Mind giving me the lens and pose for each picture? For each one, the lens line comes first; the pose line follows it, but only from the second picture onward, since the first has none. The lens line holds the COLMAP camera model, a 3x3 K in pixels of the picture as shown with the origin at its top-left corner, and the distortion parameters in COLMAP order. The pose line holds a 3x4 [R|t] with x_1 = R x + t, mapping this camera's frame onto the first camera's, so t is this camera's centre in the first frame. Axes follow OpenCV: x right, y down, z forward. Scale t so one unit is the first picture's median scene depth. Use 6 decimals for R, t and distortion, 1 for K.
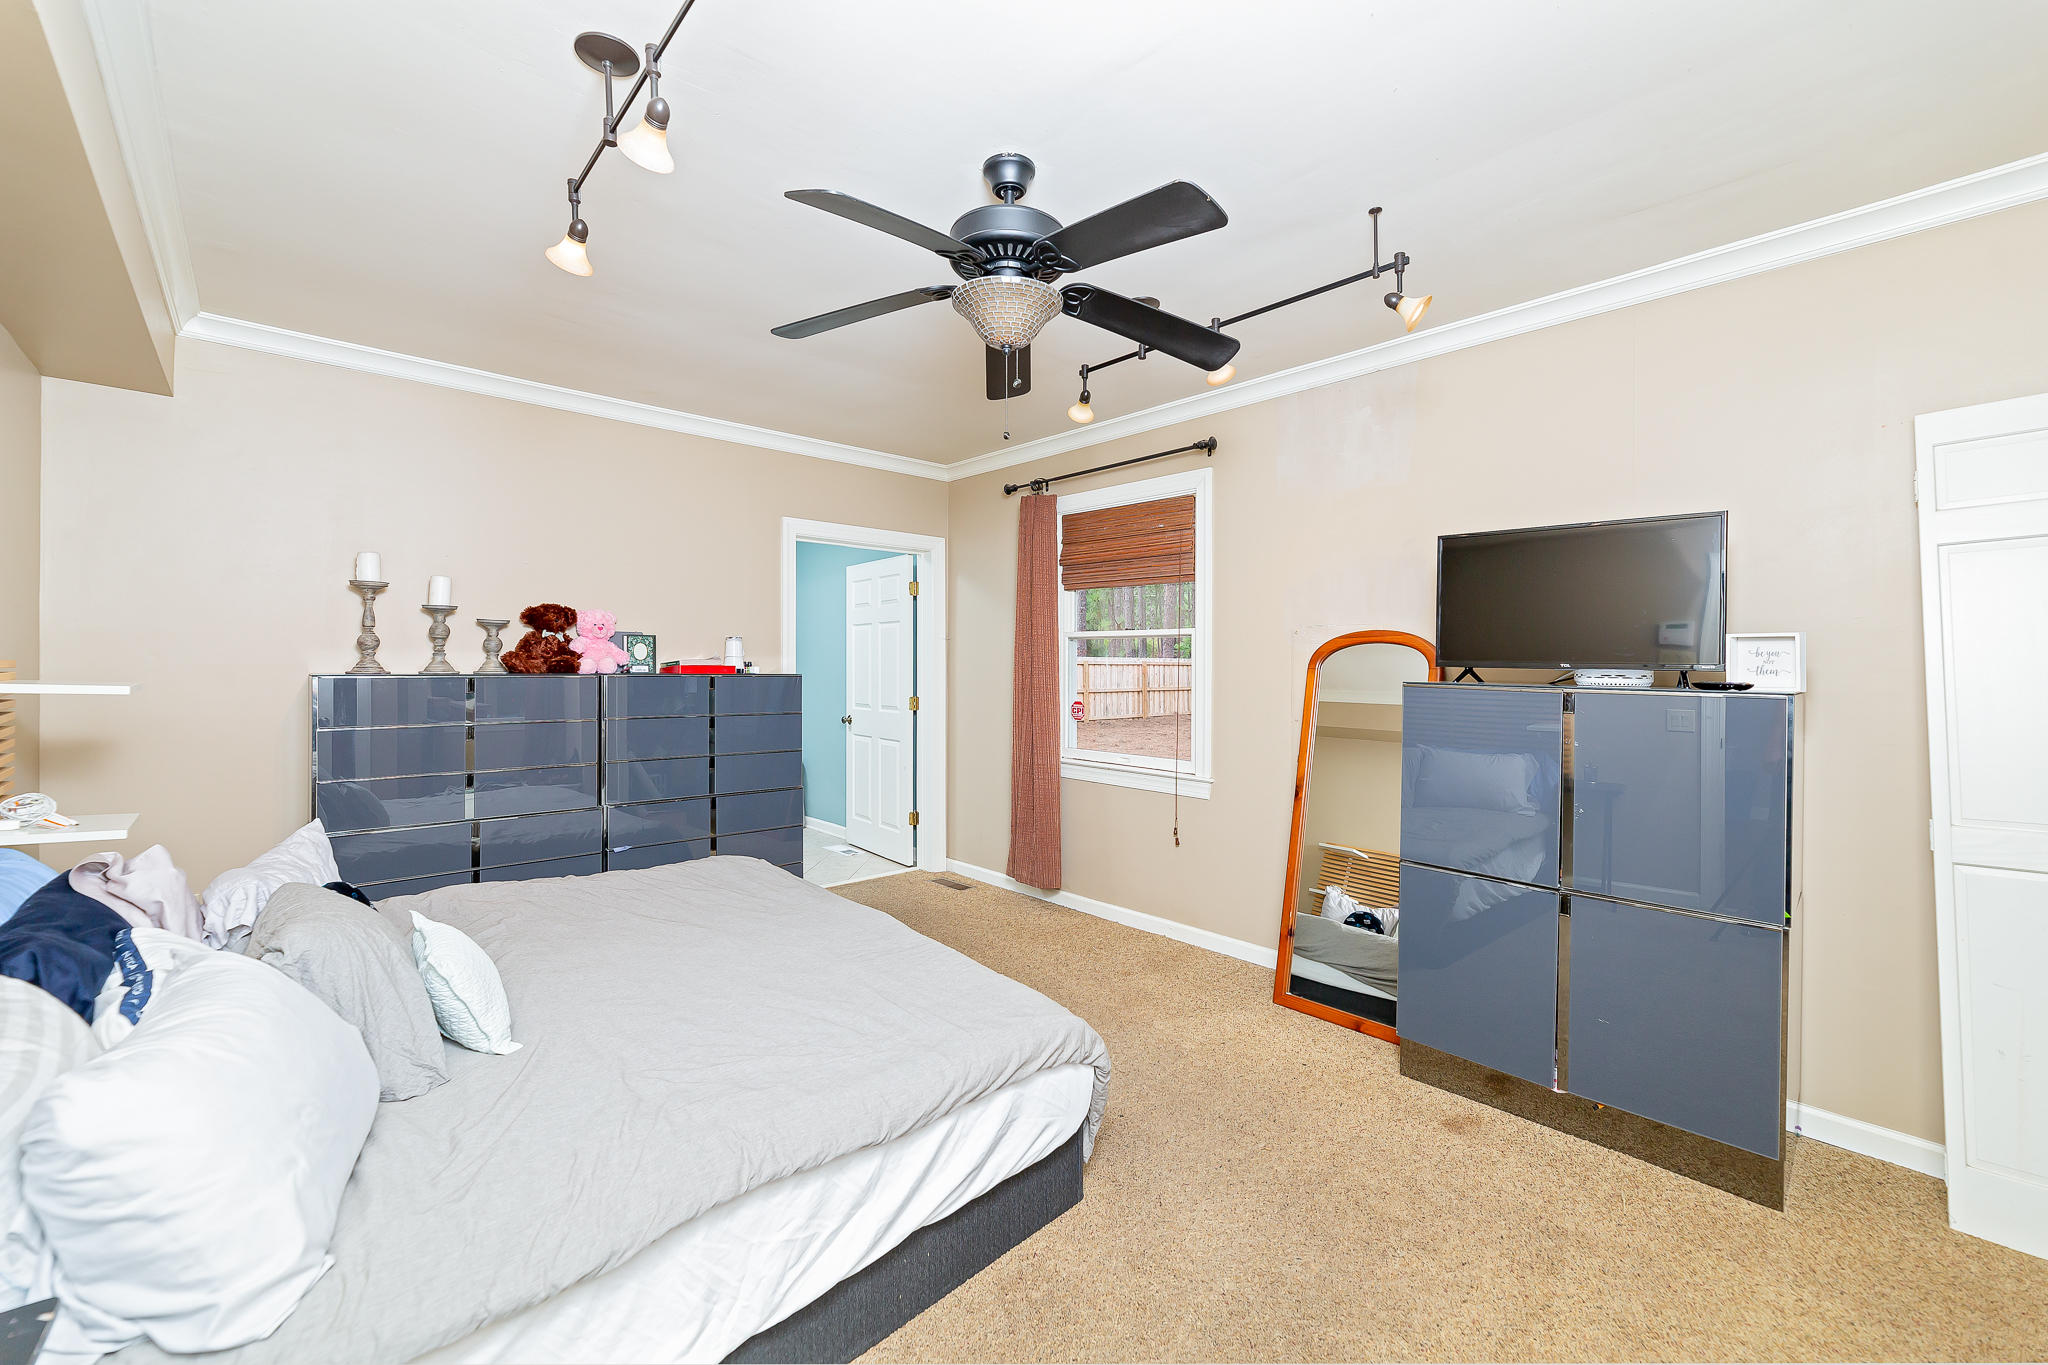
lens RADIAL K [[837.7, 0, 1024.0], [0, 837.7, 682.5], [0, 0, 1]] dist [0.000211, -0.000003]
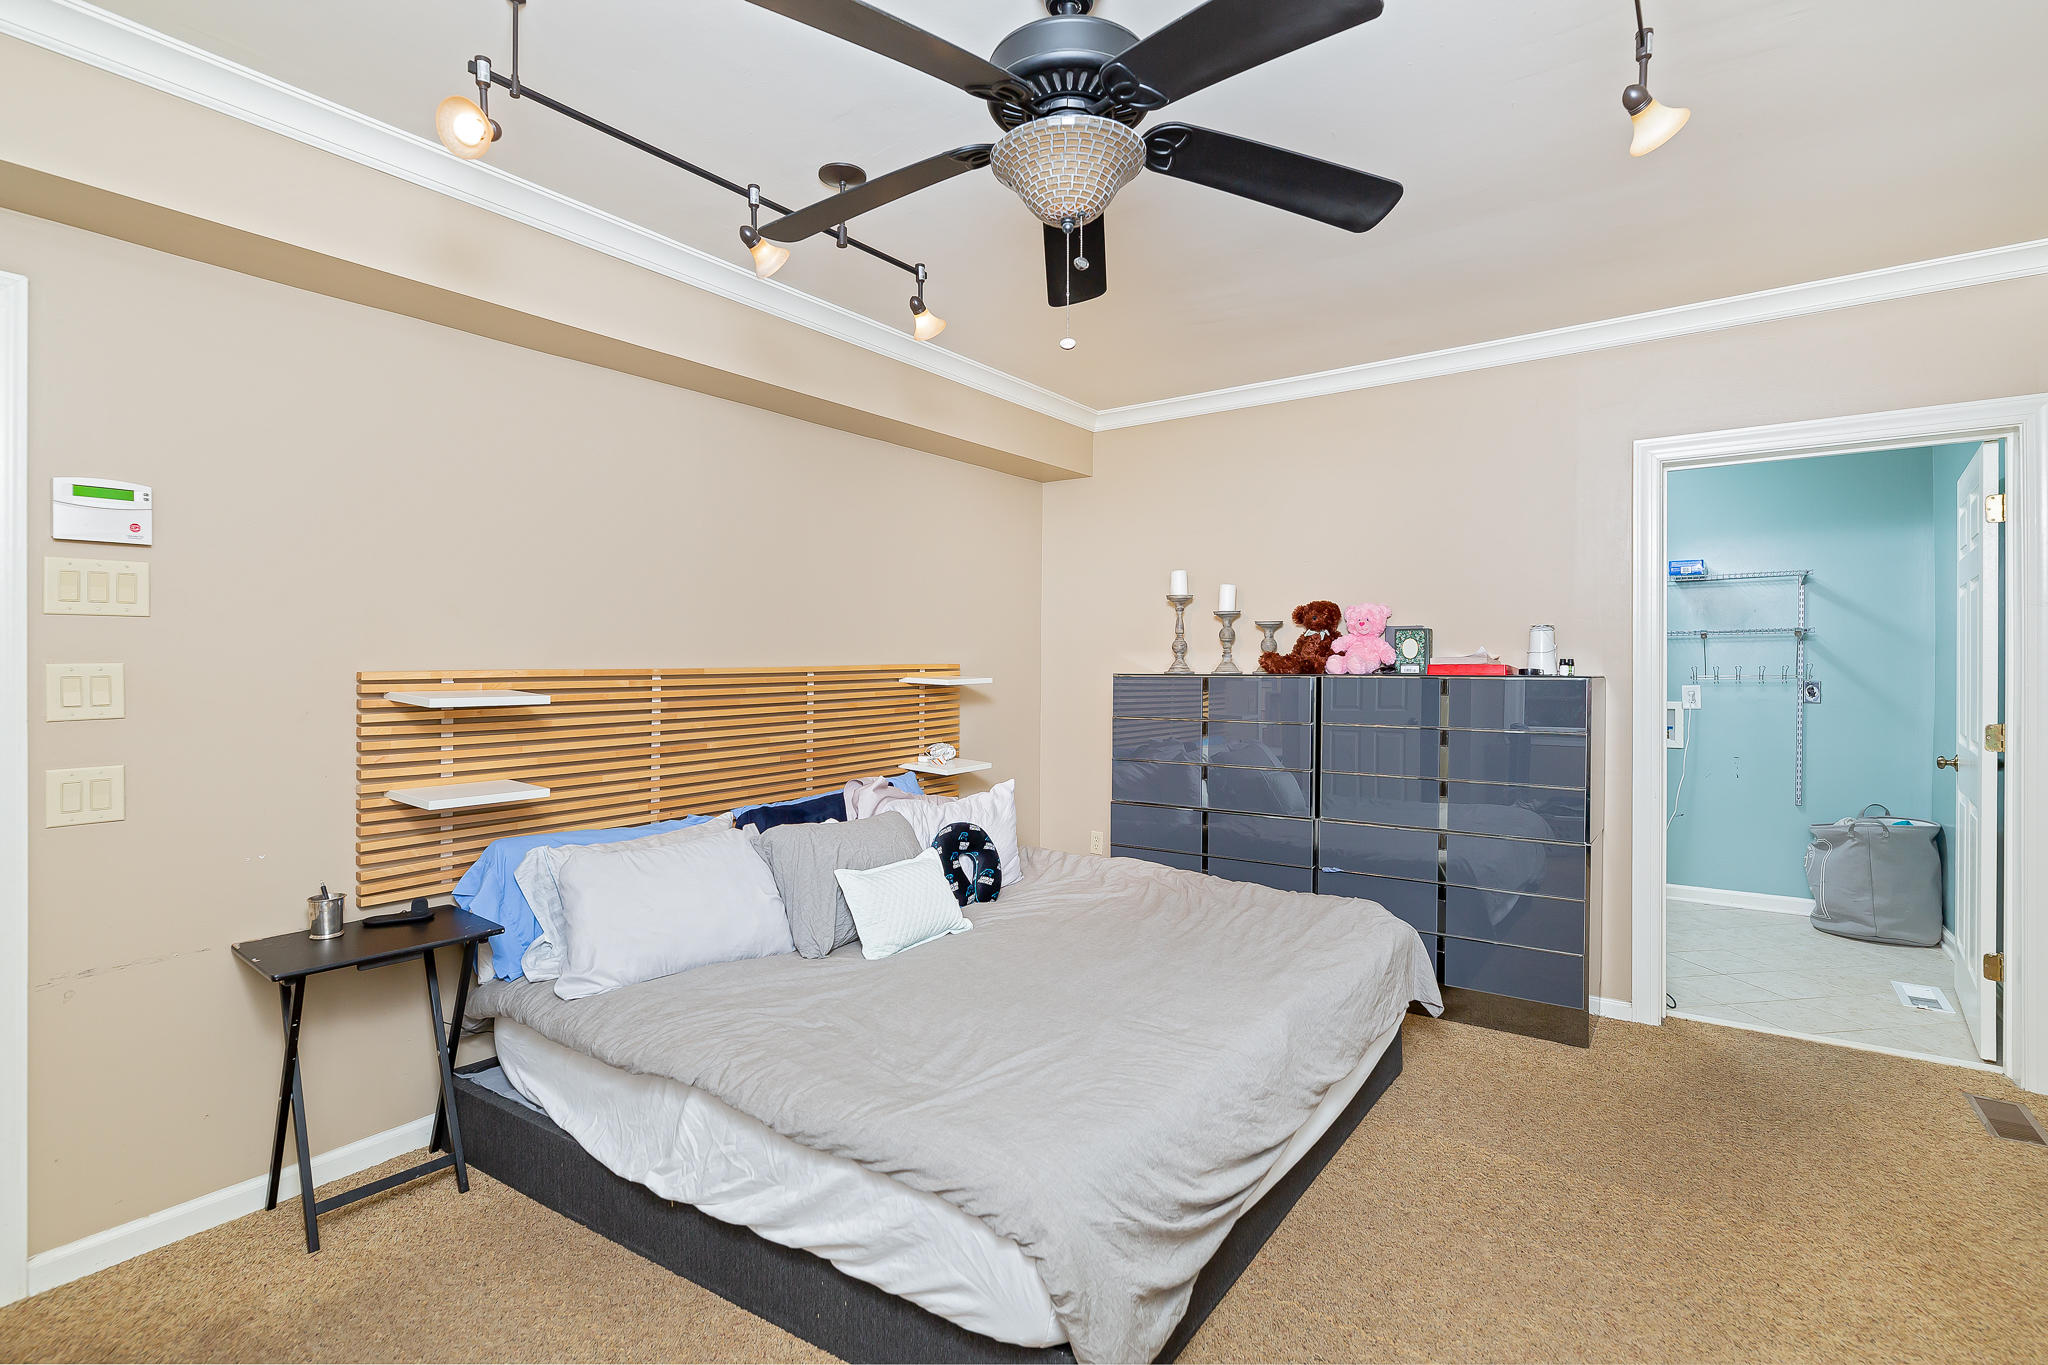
lens RADIAL K [[979.4, 0, 1024.0], [0, 979.4, 682.5], [0, 0, 1]] dist [0.000422, 0.000060]
pose [[0.207861, 0.010969, -0.978097, 0.482974], [-0.014274, 0.999865, 0.008179, -0.006056], [0.978054, 0.012261, 0.207989, 0.476355]]
